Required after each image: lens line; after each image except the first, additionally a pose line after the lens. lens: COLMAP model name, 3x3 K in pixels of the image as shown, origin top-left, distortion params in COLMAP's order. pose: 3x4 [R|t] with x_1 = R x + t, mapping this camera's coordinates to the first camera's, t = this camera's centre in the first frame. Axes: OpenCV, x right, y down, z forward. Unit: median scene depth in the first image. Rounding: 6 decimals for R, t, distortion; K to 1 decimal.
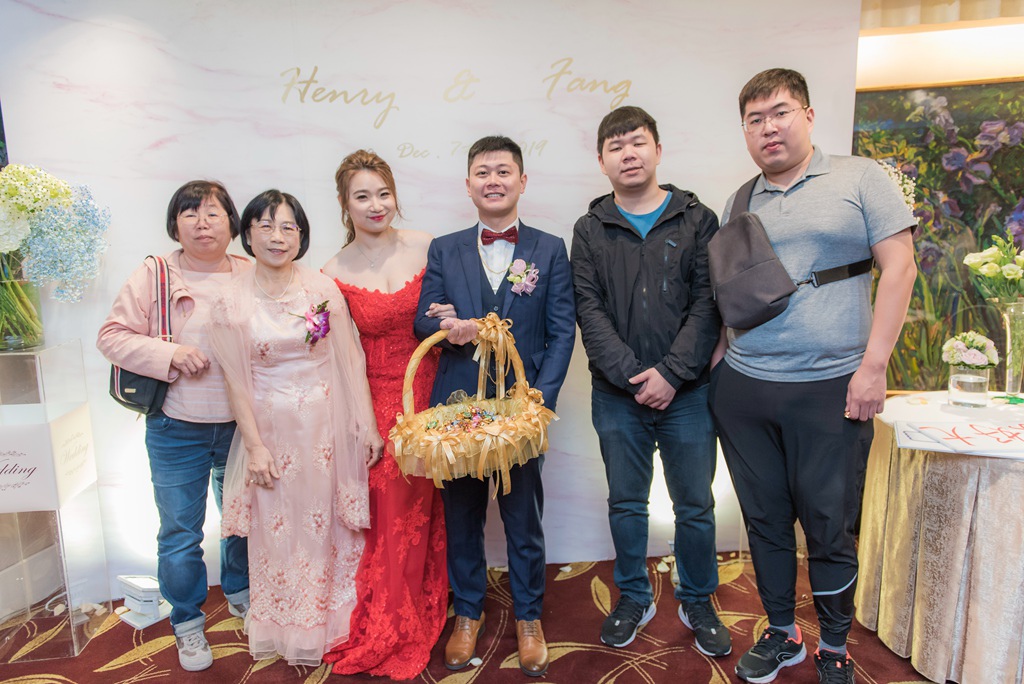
lens RADIAL K [[708.3, 0, 520.8], [0, 708.3, 339.1], [0, 0, 1]] dist [0.000041, 0.000723]
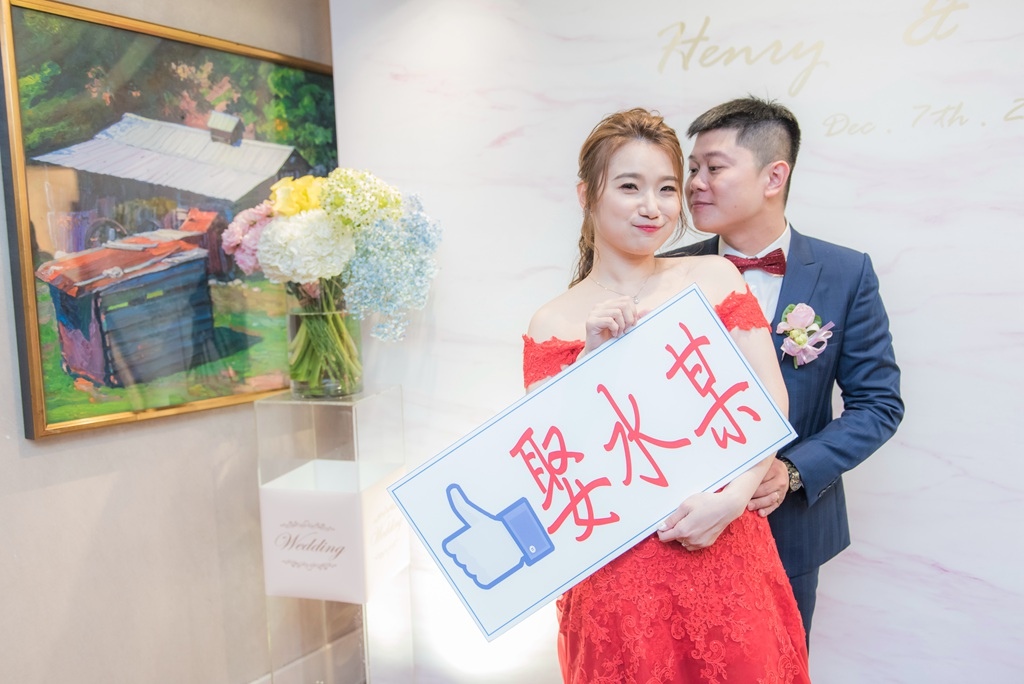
lens RADIAL K [[834.8, 0, 519.6], [0, 834.8, 342.0], [0, 0, 1]] dist [0.020766, -0.007146]
pose [[0.913642, 0.028387, -0.405526, -0.112305], [-0.050064, 0.997822, -0.042946, -0.015660], [0.403424, 0.059540, 0.913074, 0.179732]]
